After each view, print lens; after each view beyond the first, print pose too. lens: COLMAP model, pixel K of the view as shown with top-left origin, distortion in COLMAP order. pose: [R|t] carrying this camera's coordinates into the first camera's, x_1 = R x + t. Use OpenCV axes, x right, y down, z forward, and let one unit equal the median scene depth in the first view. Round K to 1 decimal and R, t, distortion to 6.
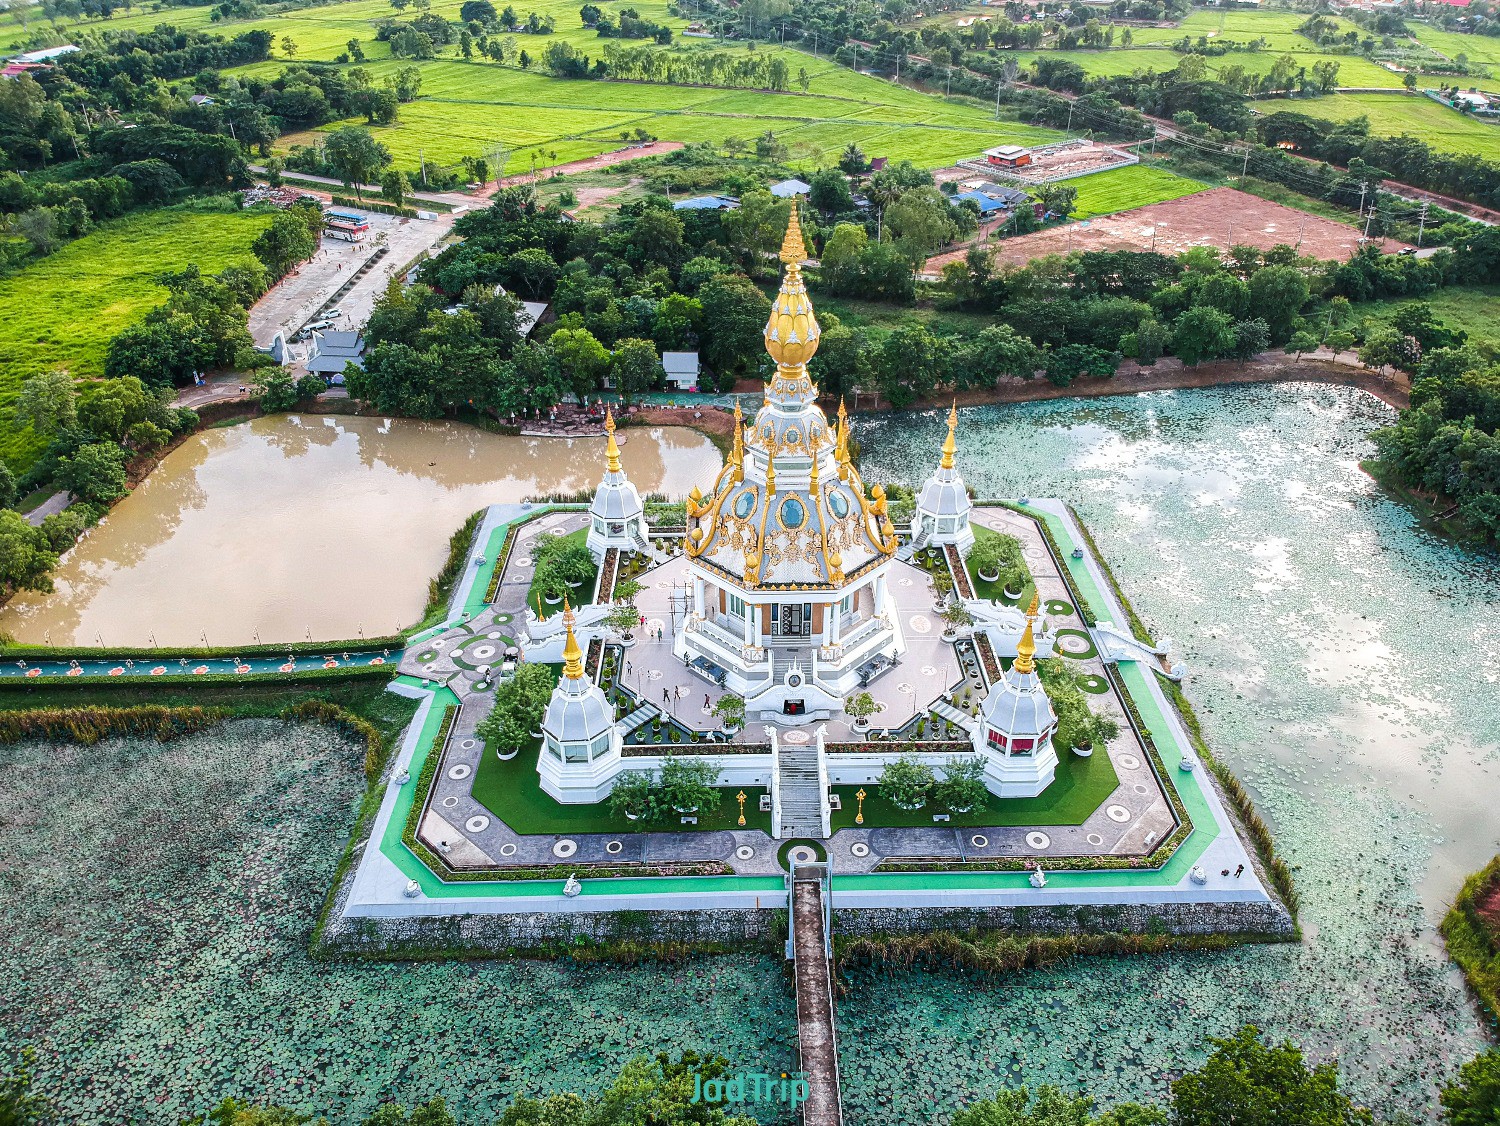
lens RADIAL K [[1121.1, 0, 750.0], [0, 1121.1, 563.0], [0, 0, 1]] dist [0.092057, -0.153949]
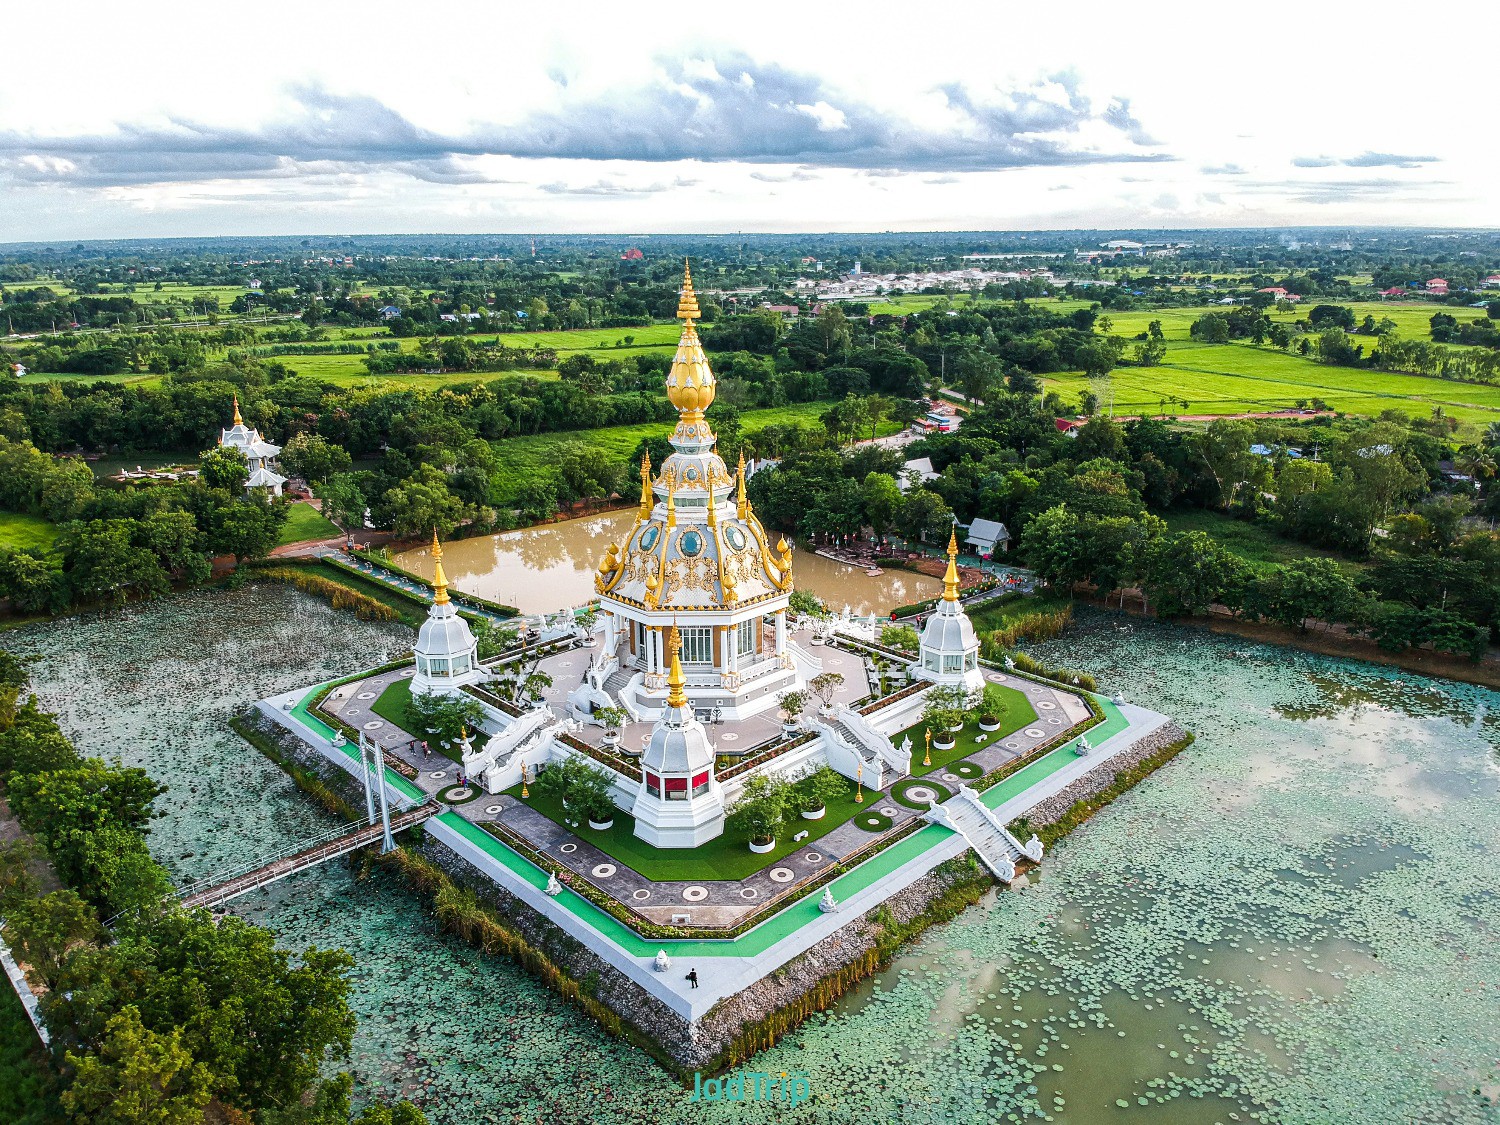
lens RADIAL K [[1121.1, 0, 750.0], [0, 1121.1, 562.5], [0, 0, 1]] dist [0.092057, -0.153949]
pose [[0.684542, 0.207573, -0.698796, 0.919618], [-0.382004, 0.918587, -0.101351, 0.055001], [0.620867, 0.336321, 0.708105, 0.309055]]
